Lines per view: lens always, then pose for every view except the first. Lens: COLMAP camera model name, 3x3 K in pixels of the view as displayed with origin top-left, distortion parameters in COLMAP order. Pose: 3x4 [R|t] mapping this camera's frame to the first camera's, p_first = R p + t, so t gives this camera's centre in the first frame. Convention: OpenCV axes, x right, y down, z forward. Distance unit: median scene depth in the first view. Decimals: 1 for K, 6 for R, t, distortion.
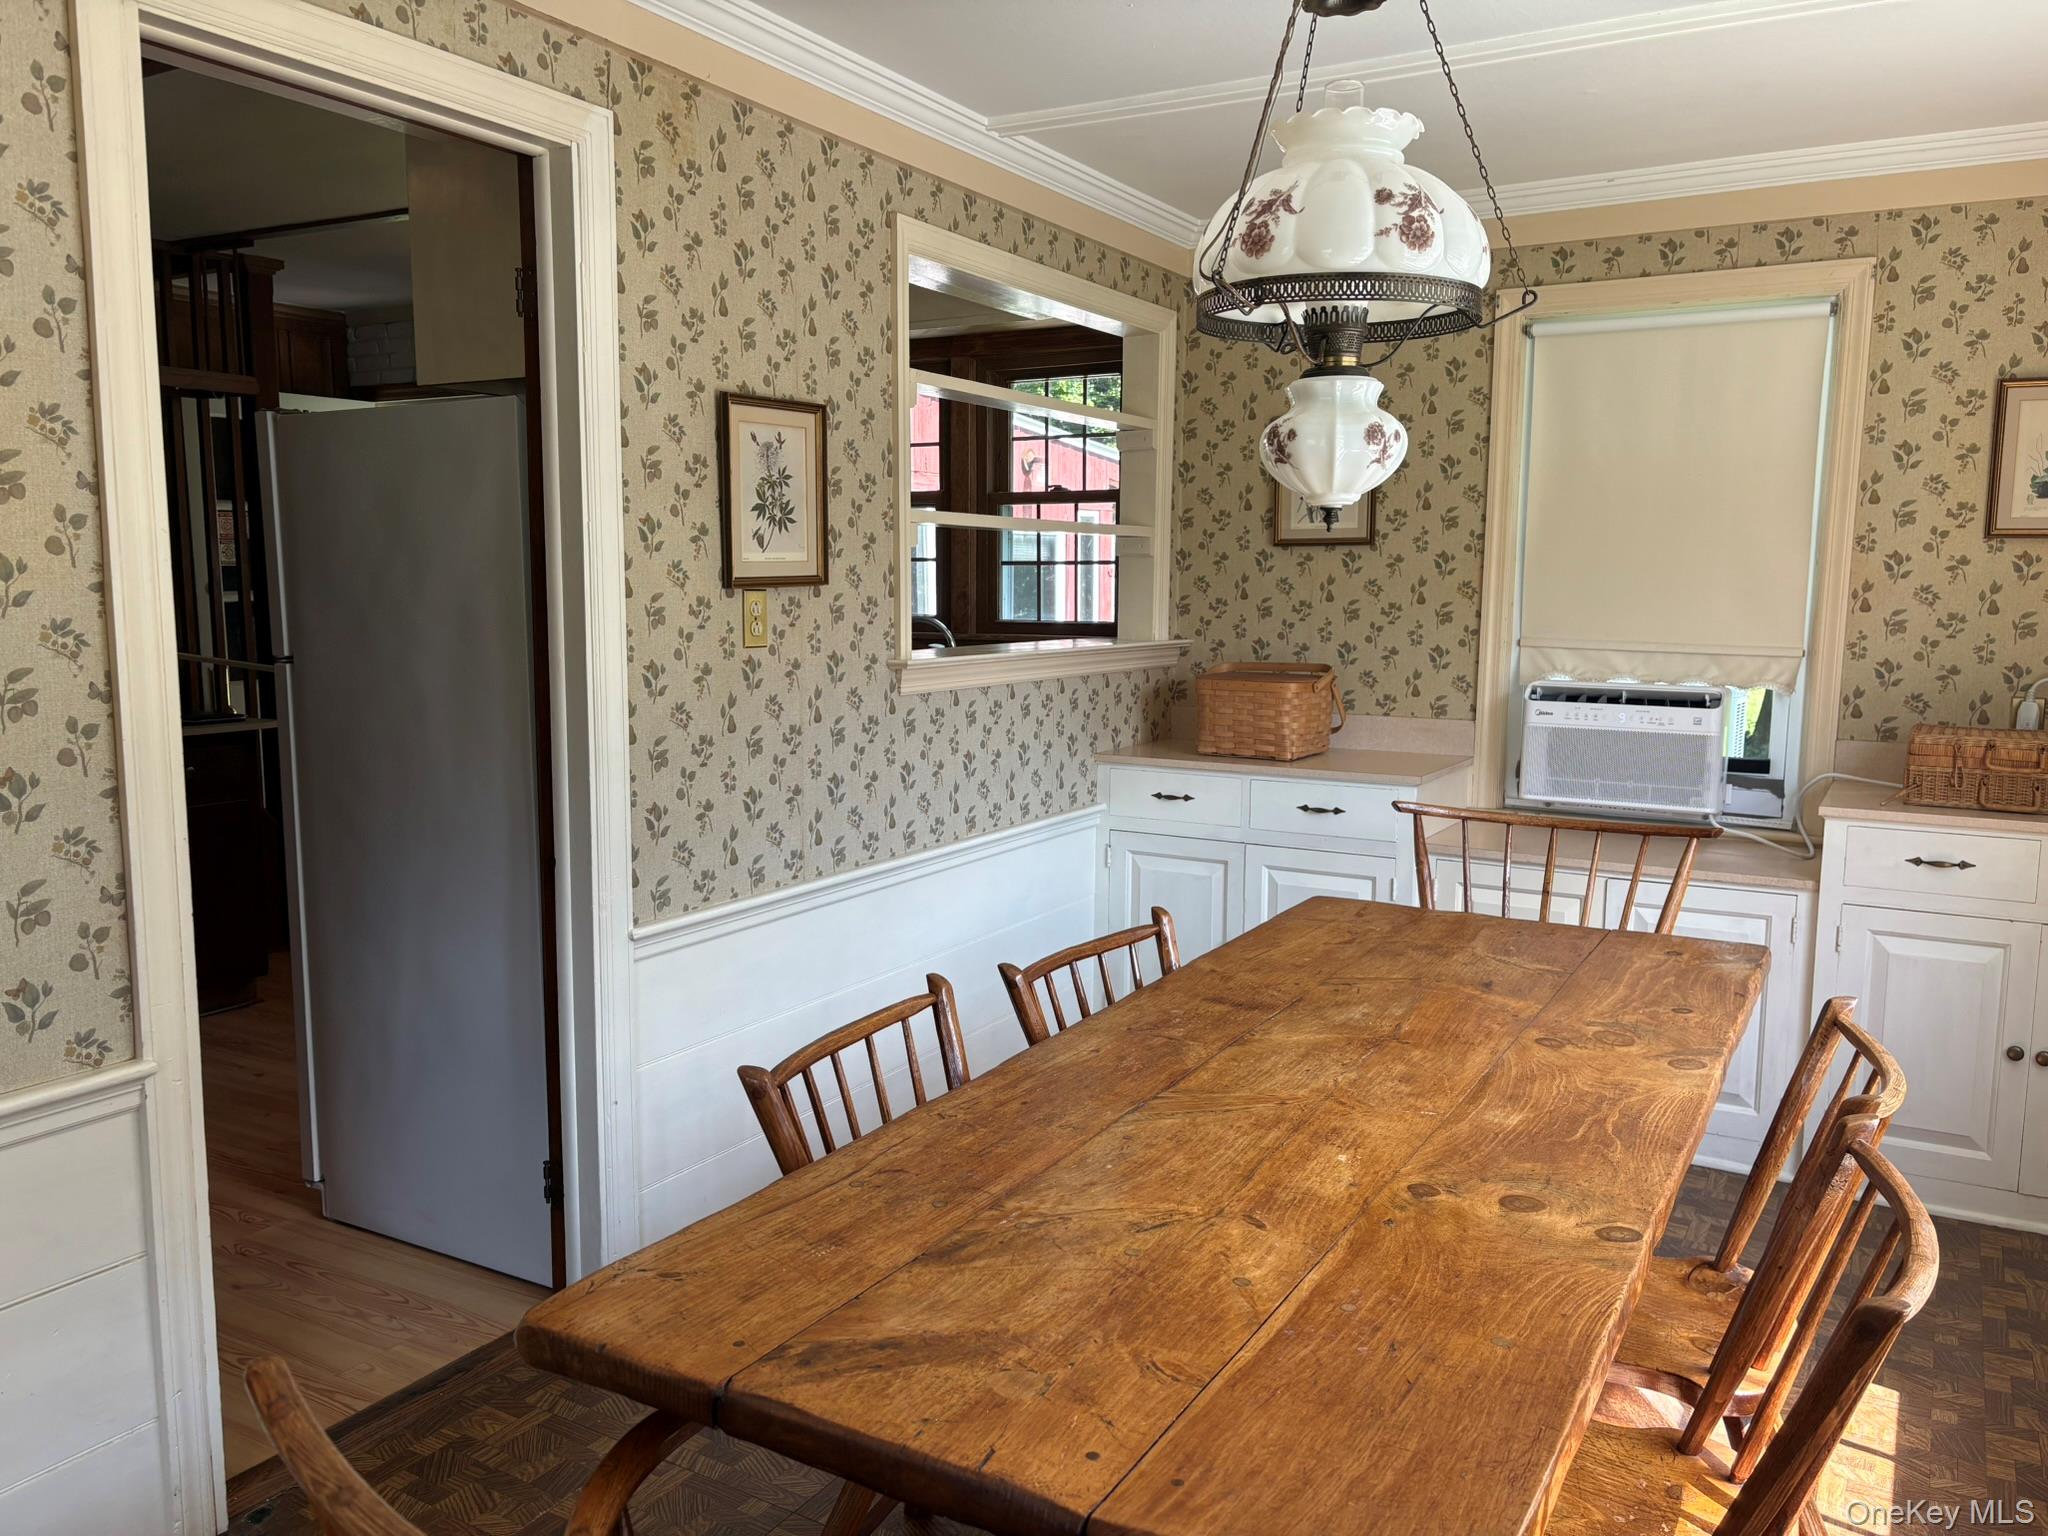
lens RADIAL K [[1543.1, 0, 1022.1], [0, 1543.1, 772.9], [0, 0, 1]] dist [0.045839, -0.056450]
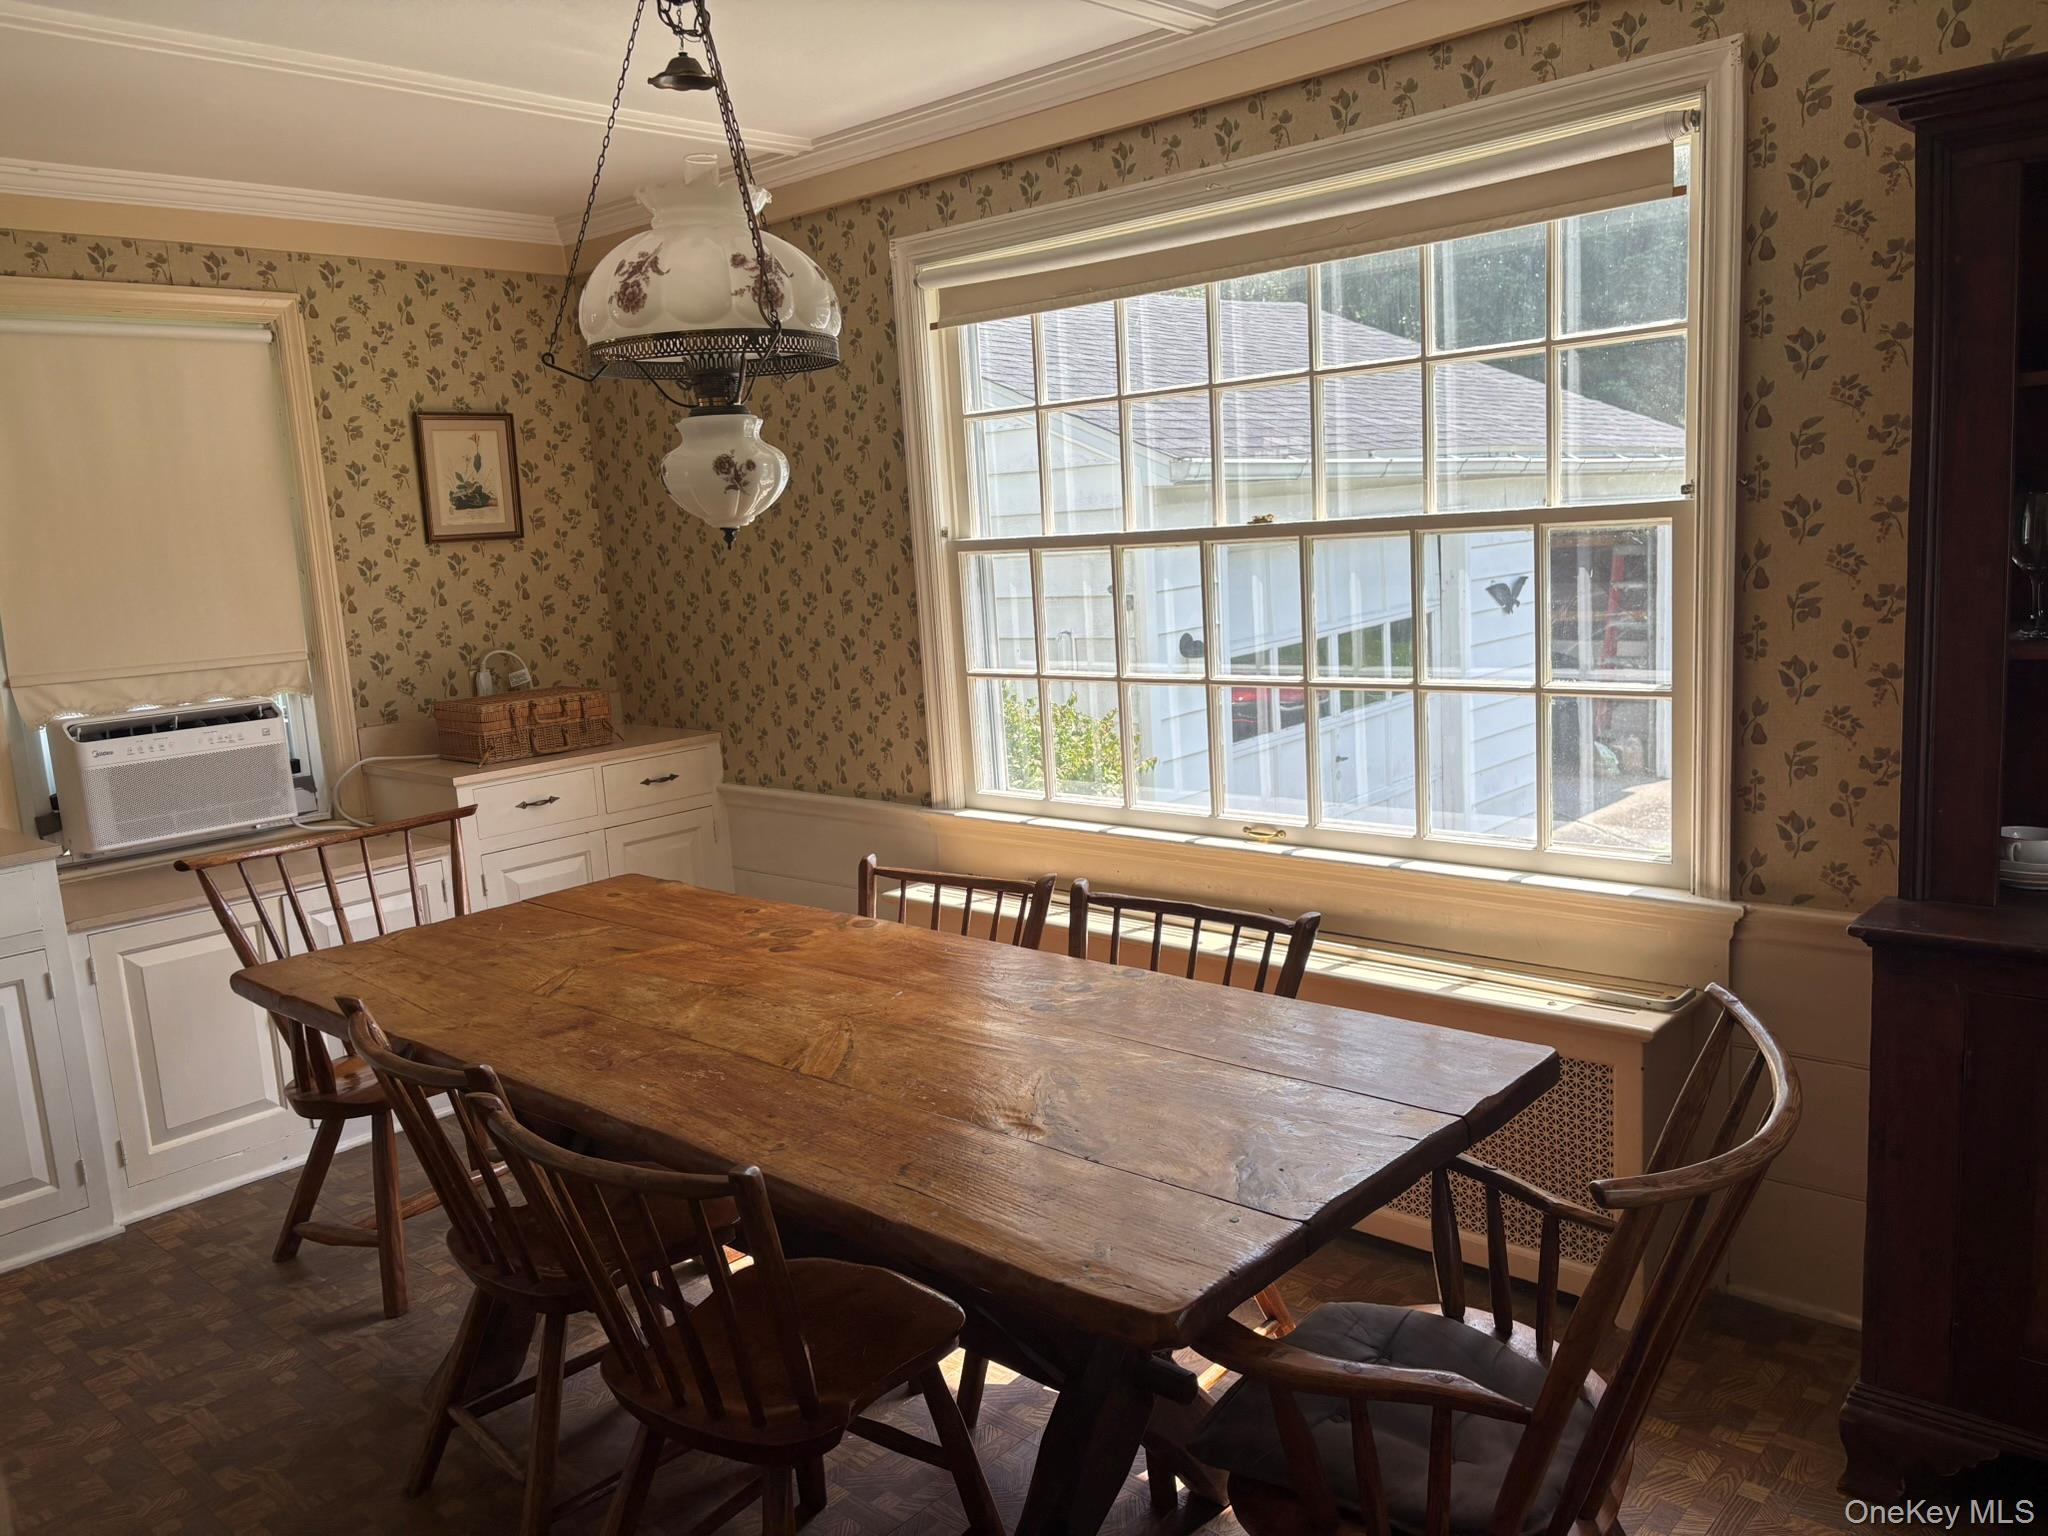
lens RADIAL K [[1543.1, 0, 1040.0], [0, 1543.1, 770.7], [0, 0, 1]] dist [0.045839, -0.056450]
pose [[0.191466, -0.177980, 0.965227, -0.461035], [0.184407, 0.972431, 0.142728, -0.061001], [-0.964020, 0.150667, 0.219008, 0.291839]]
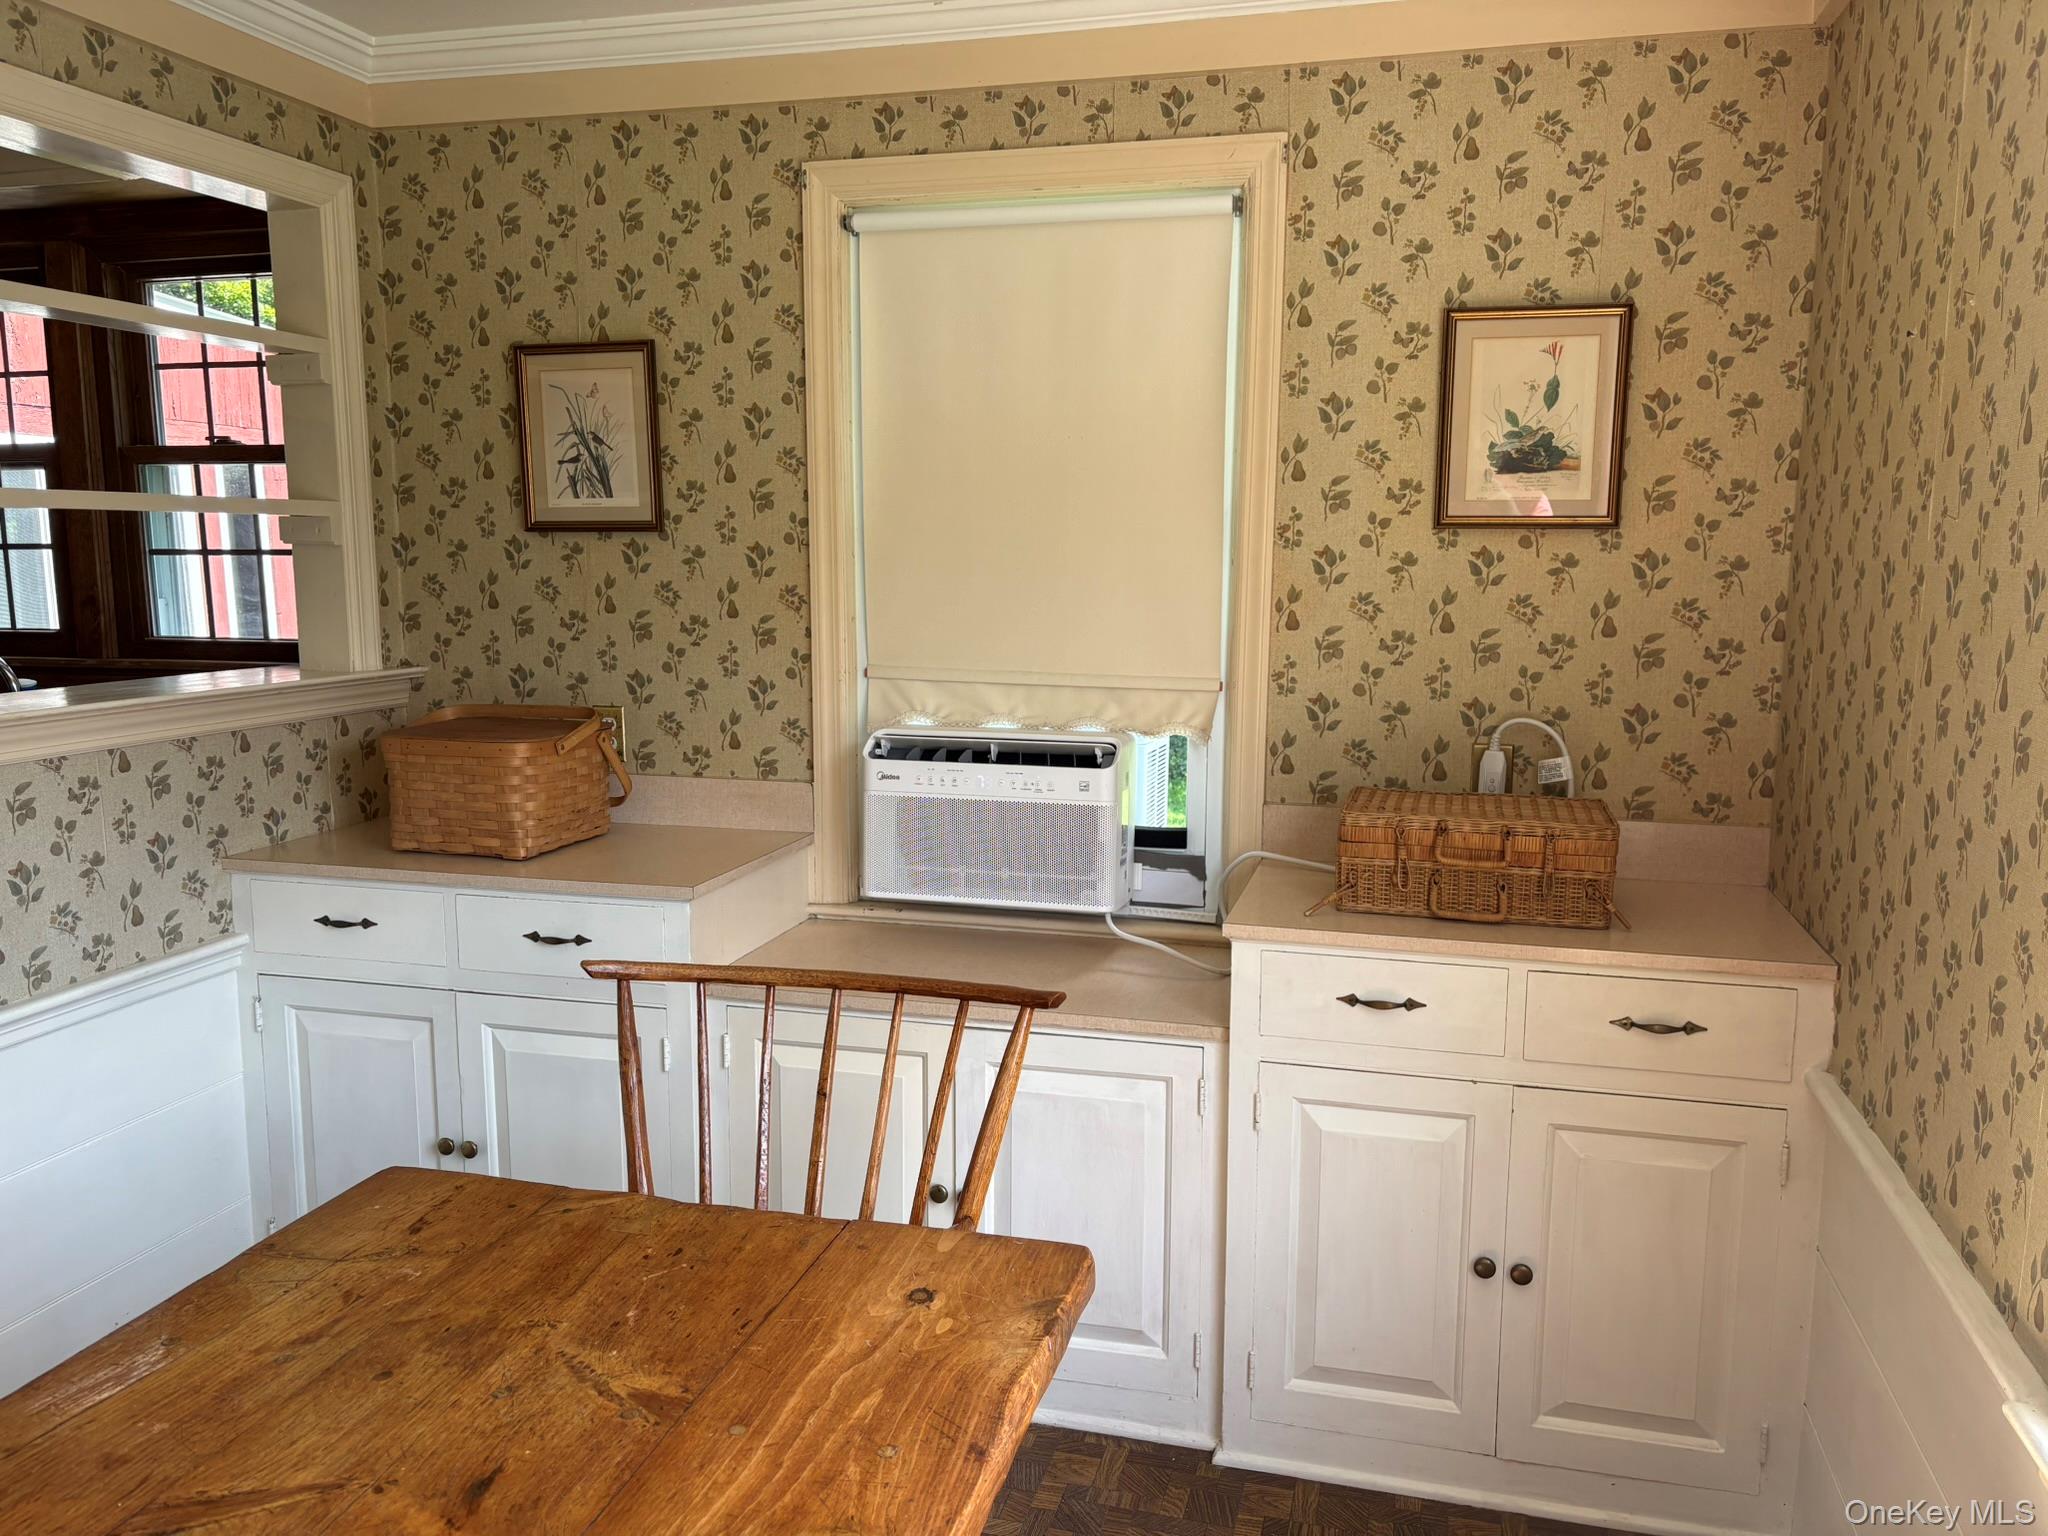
lens RADIAL K [[1543.1, 0, 1029.4], [0, 1543.1, 778.2], [0, 0, 1]] dist [0.045839, -0.056450]
pose [[0.965012, -0.042424, 0.258752, 0.230046], [0.035913, 0.998909, 0.029837, -0.059396], [-0.259735, -0.019500, 0.965483, 0.327843]]
